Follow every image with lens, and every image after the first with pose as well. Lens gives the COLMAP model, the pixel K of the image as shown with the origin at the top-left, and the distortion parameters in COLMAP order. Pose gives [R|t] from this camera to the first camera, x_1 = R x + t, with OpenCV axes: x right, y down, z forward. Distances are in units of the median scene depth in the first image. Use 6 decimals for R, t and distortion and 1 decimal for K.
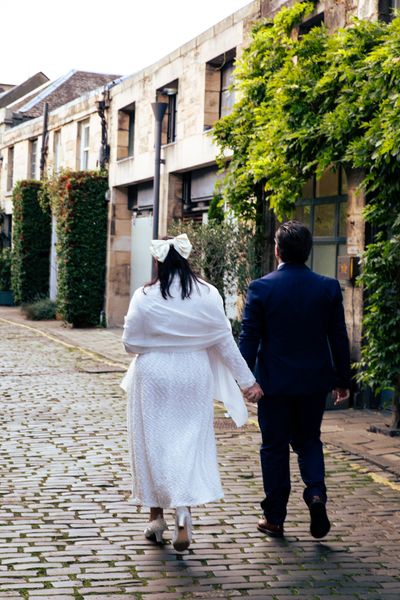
lens RADIAL K [[1208.7, 0, 200.0], [0, 1208.7, 300.0], [0, 0, 1]] dist [-0.013905, -0.127380]
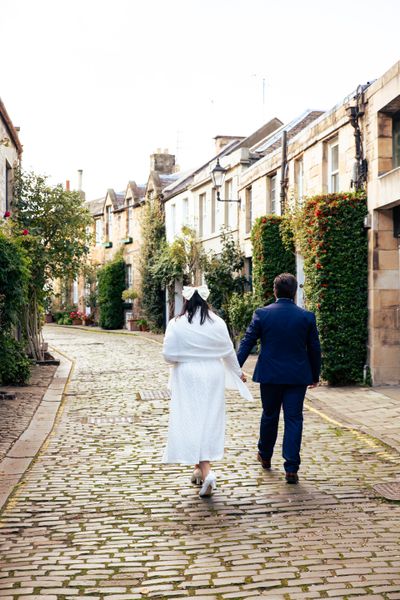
lens RADIAL K [[945.0, 0, 179.6], [0, 945.0, 317.4], [0, 0, 1]] dist [-0.000344, 0.108176]
pose [[0.971487, -0.038895, -0.233882, -0.047508], [0.035186, 0.999180, -0.020014, -0.012834], [0.234469, 0.011214, 0.972059, 0.321979]]
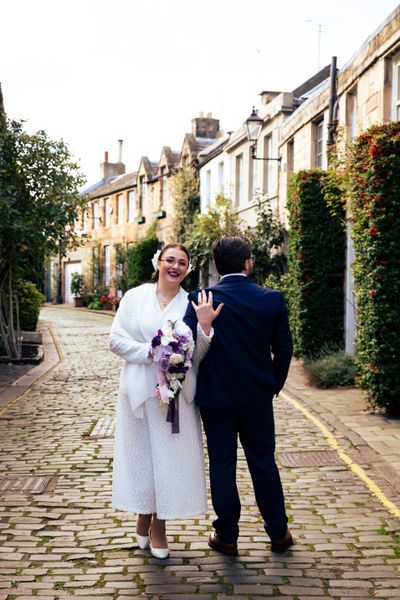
lens RADIAL K [[945.0, 0, 179.6], [0, 945.0, 317.4], [0, 0, 1]] dist [-0.000344, 0.108176]
pose [[0.954337, -0.020554, -0.298025, -0.060858], [0.020163, 0.999787, -0.004385, -0.018802], [0.298051, -0.001824, 0.954548, 0.516661]]
